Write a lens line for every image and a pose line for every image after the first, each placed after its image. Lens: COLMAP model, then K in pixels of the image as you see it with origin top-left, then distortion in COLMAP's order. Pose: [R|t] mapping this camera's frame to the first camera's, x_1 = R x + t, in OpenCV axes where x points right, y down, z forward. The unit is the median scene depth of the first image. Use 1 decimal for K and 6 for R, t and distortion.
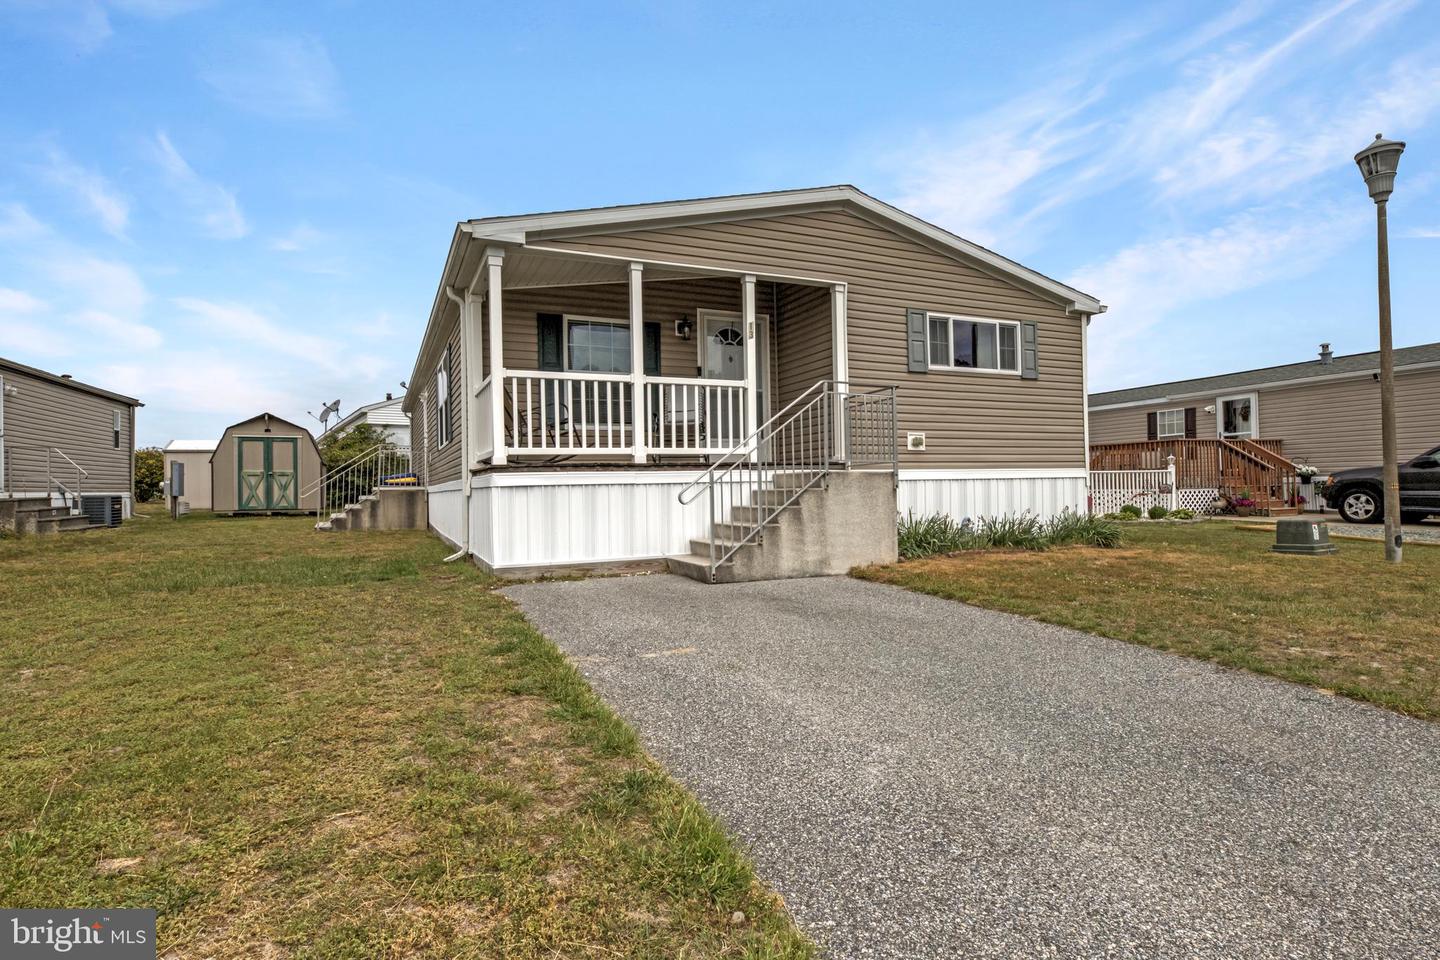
lens RADIAL K [[734.4, 0, 720.0], [0, 734.4, 480.0], [0, 0, 1]] dist [0.000763, -0.000143]
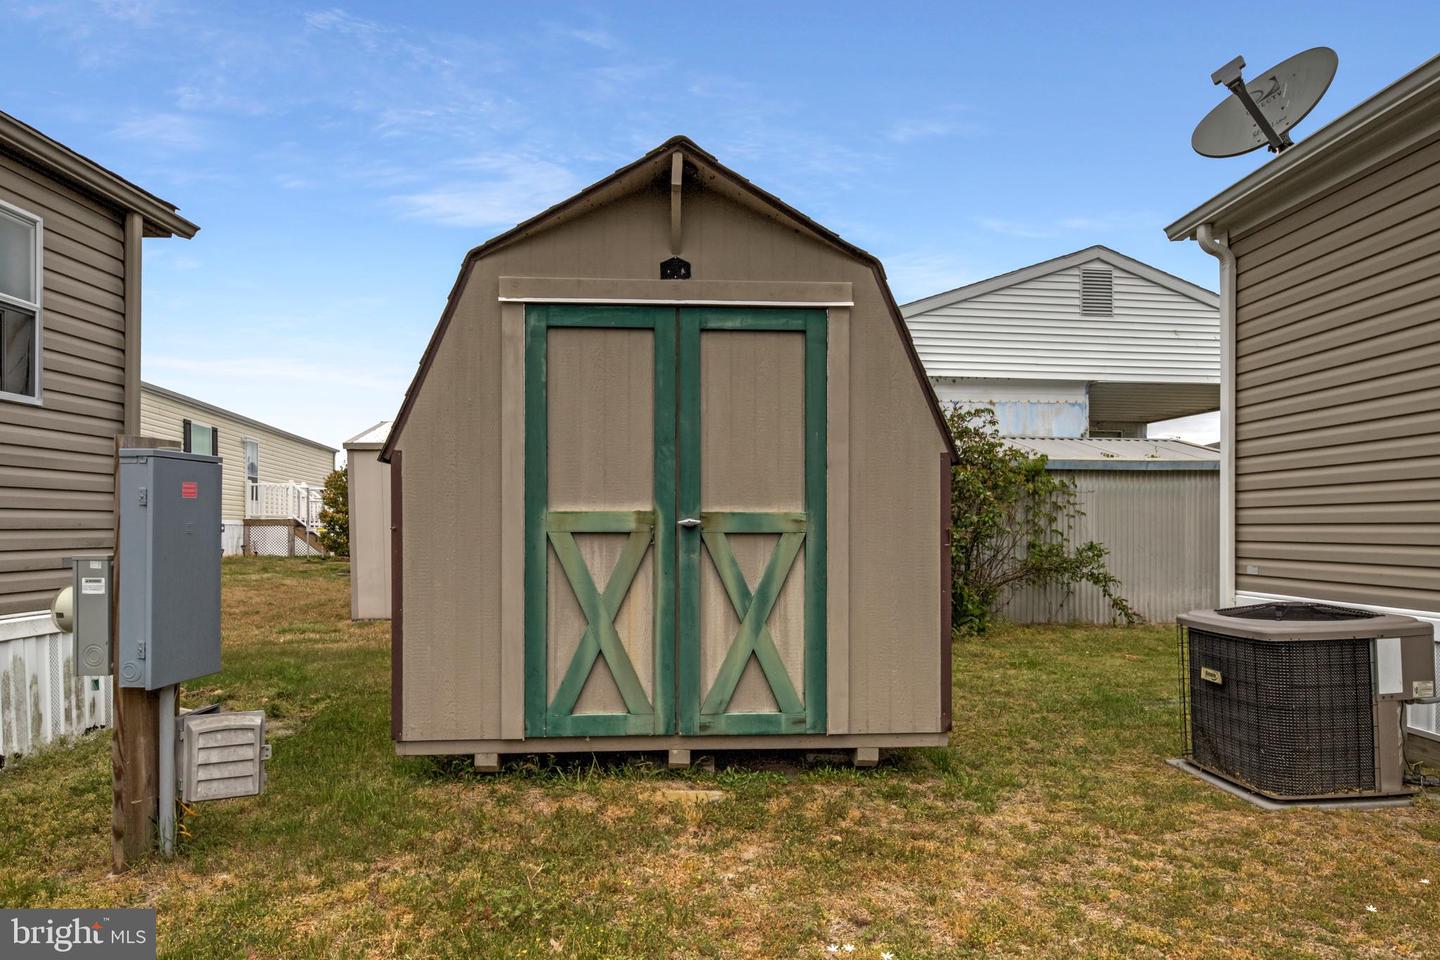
lens RADIAL K [[969.9, 0, 720.0], [0, 969.9, 480.0], [0, 0, 1]] dist [-0.004099, -0.000551]
pose [[0.924002, -0.011553, -0.382212, -1.029033], [-0.002515, 0.999338, -0.036287, -0.021220], [0.382379, 0.034490, 0.923362, 1.576600]]
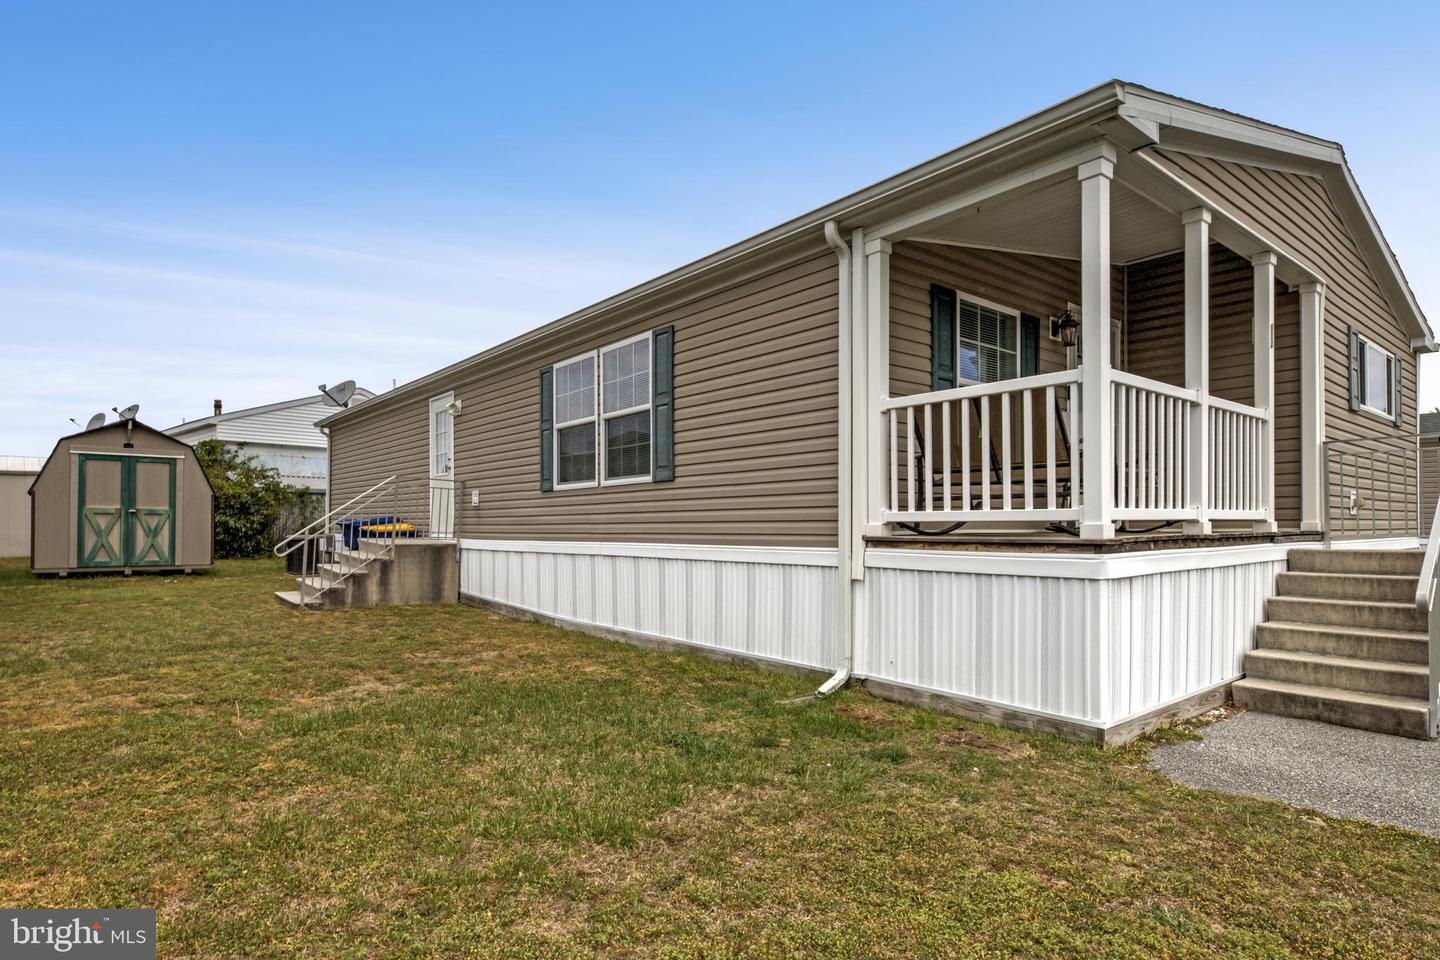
lens RADIAL K [[774.3, 0, 721.5], [0, 774.3, 522.4], [0, 0, 1]] dist [0.001813, -0.000483]
pose [[0.966449, 0.017011, 0.256294, -0.556326], [-0.018790, 0.999813, 0.004493, -0.023433], [-0.256170, -0.009158, 0.966588, 0.391851]]
